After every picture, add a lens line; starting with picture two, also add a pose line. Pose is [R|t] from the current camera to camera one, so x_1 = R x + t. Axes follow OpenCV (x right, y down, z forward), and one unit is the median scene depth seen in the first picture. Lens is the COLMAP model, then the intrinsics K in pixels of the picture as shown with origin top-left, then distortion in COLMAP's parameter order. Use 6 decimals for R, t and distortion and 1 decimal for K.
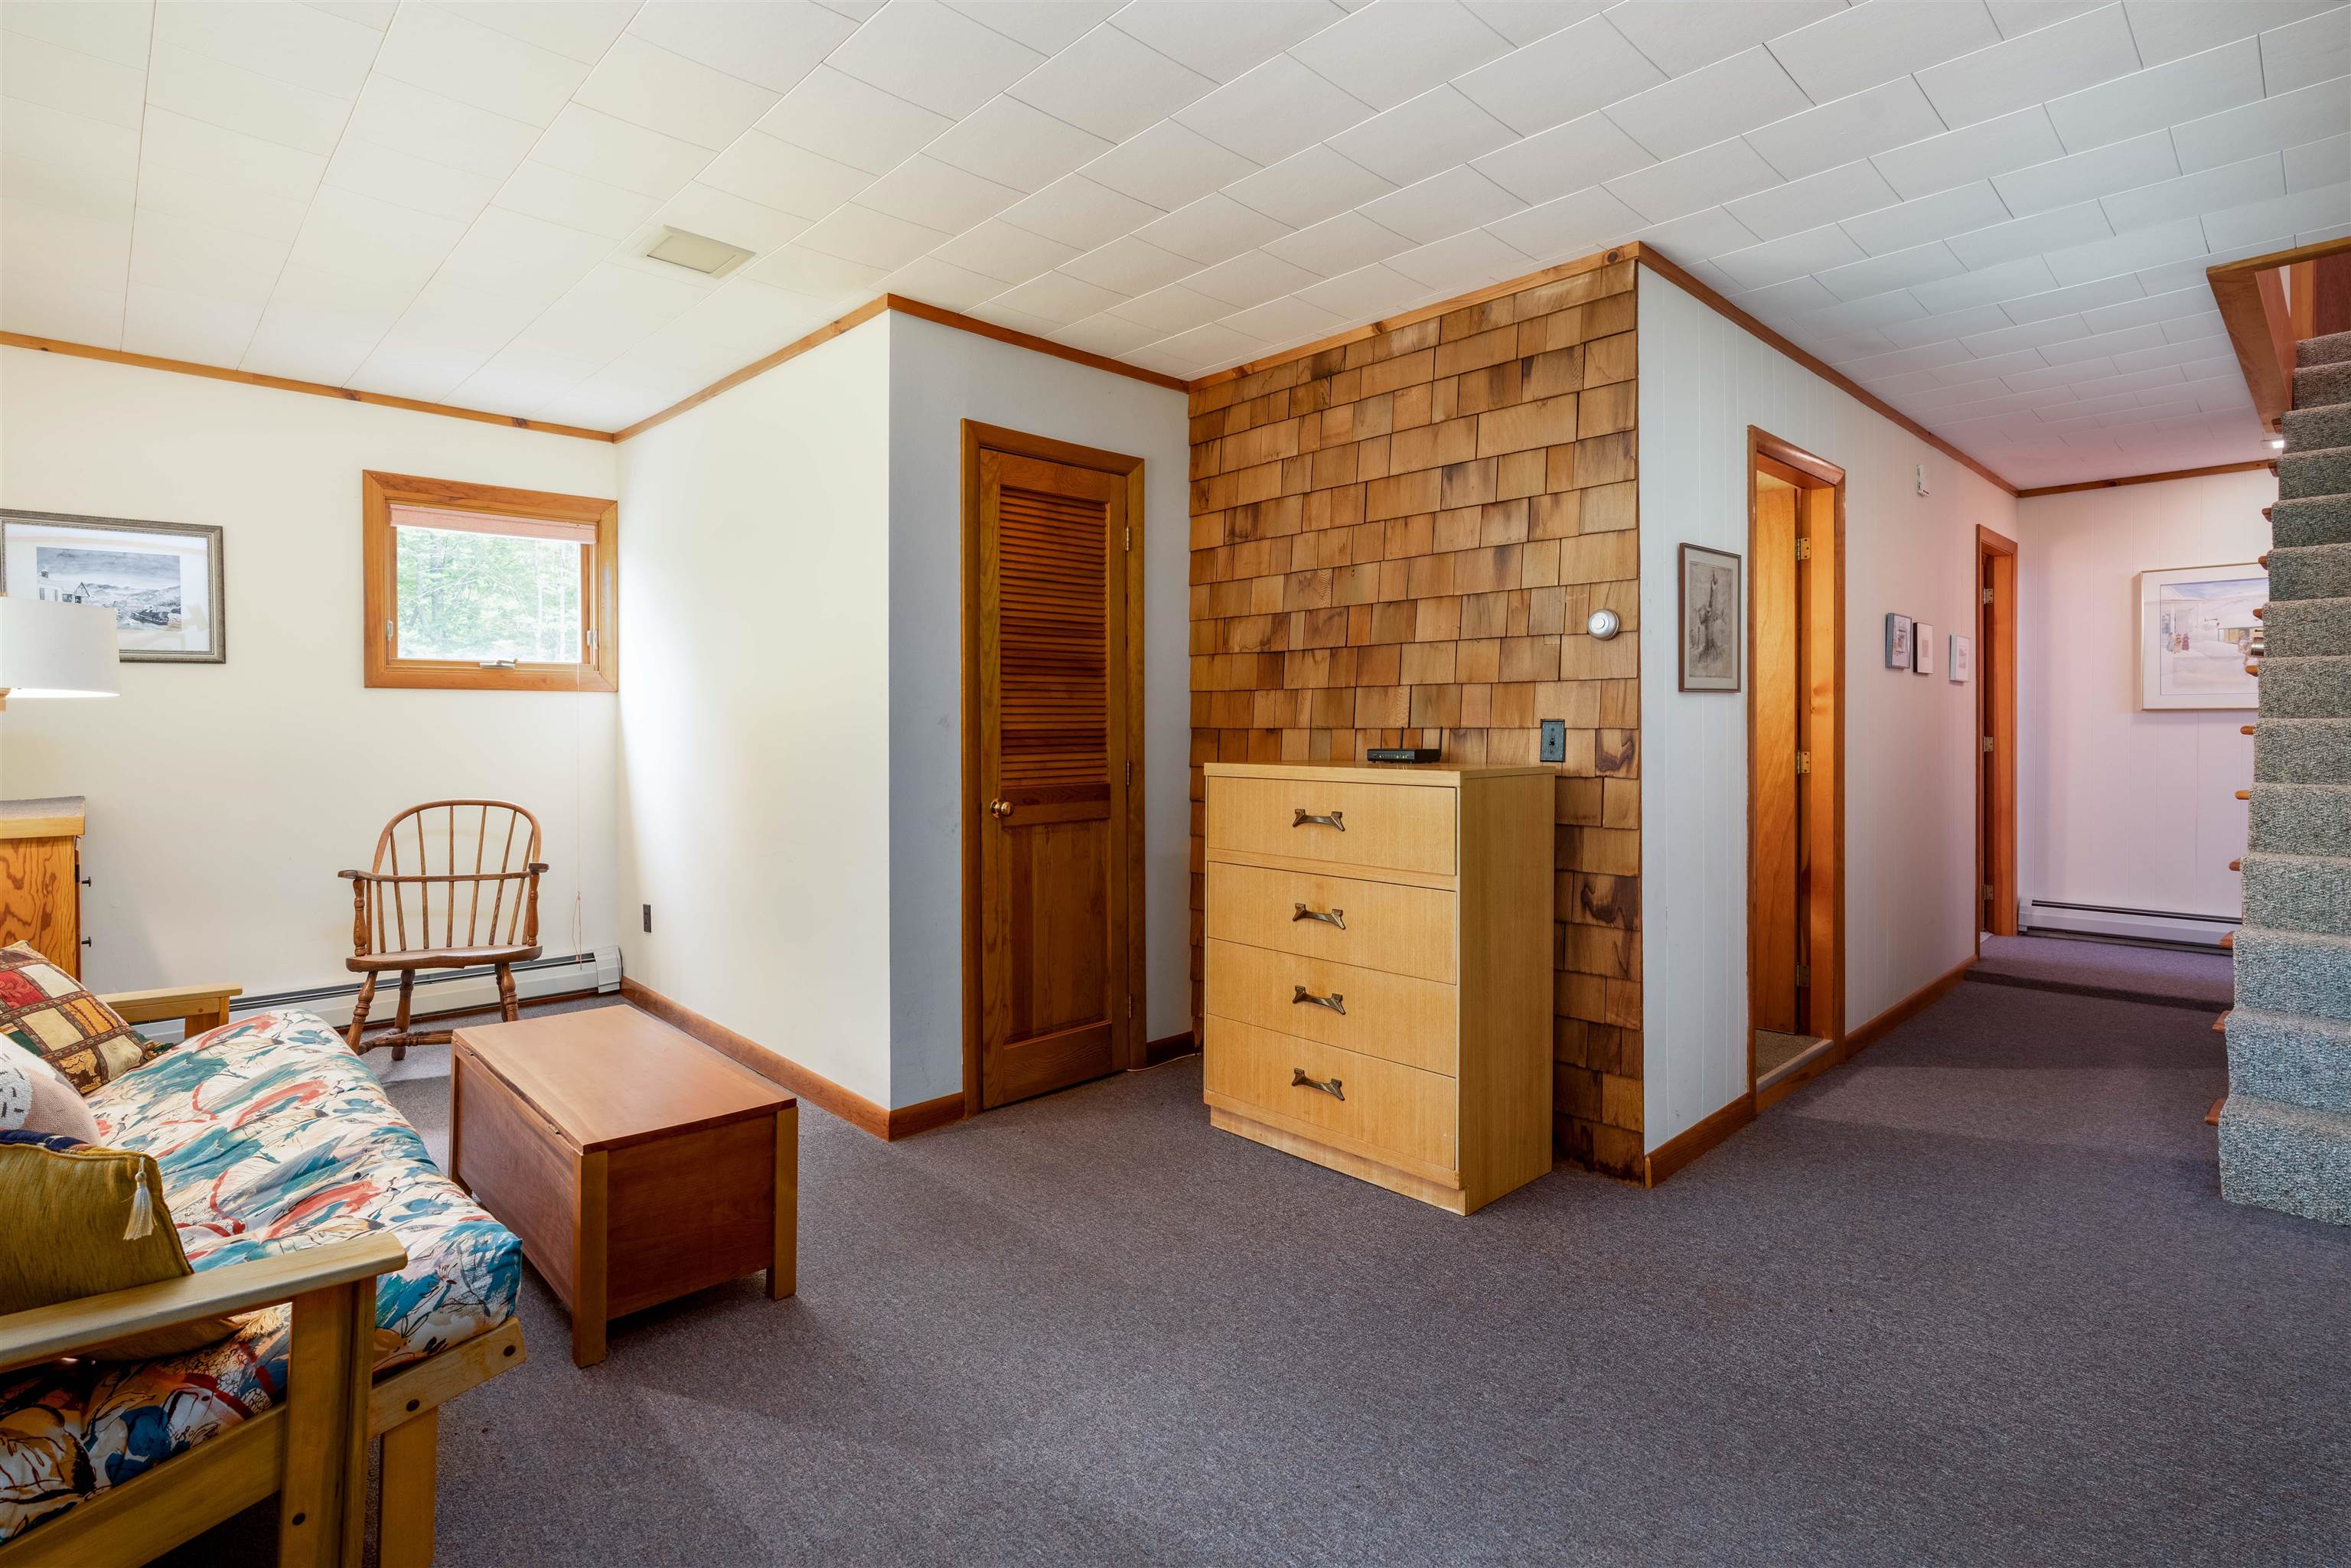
lens RADIAL K [[1097.9, 0, 1242.2], [0, 1097.9, 725.3], [0, 0, 1]] dist [-0.010449, 0.004382]
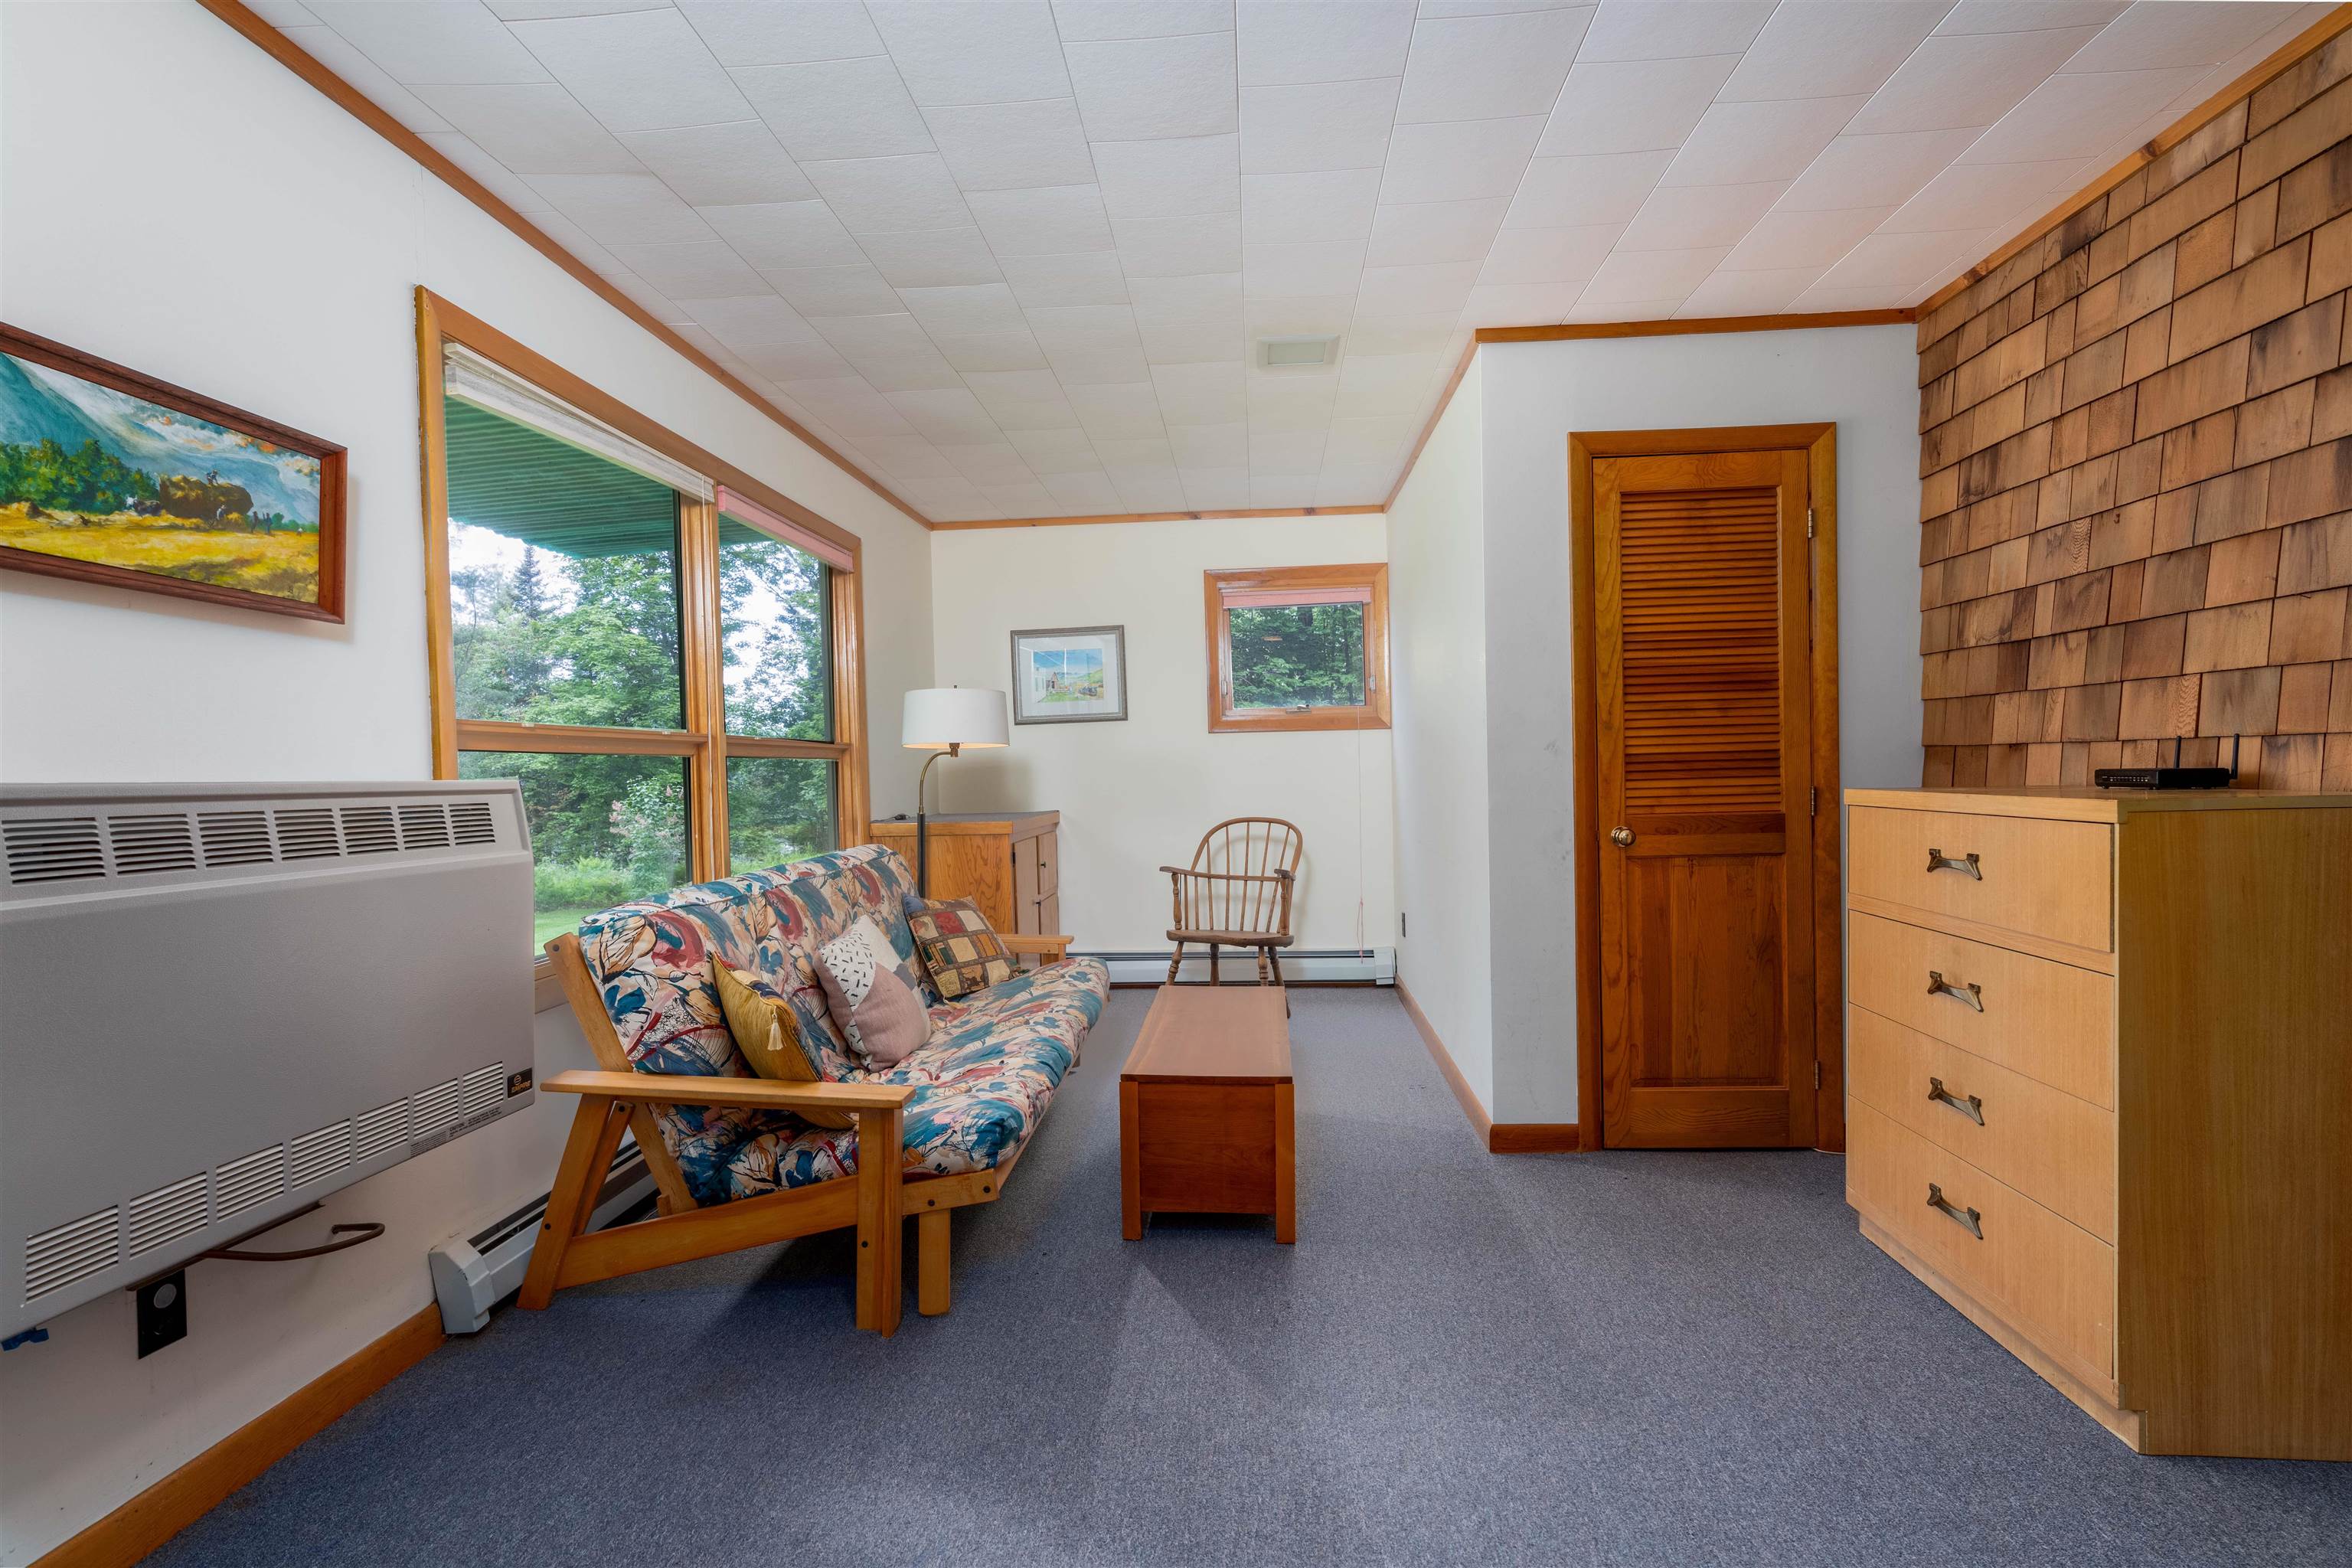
lens RADIAL K [[1098.4, 0, 1190.8], [0, 1098.4, 792.7], [0, 0, 1]] dist [-0.010449, 0.004382]
pose [[0.674626, 0.002891, -0.738154, 0.231921], [0.022893, 0.999429, 0.024837, 0.005698], [0.737804, -0.033654, 0.674175, 0.092005]]
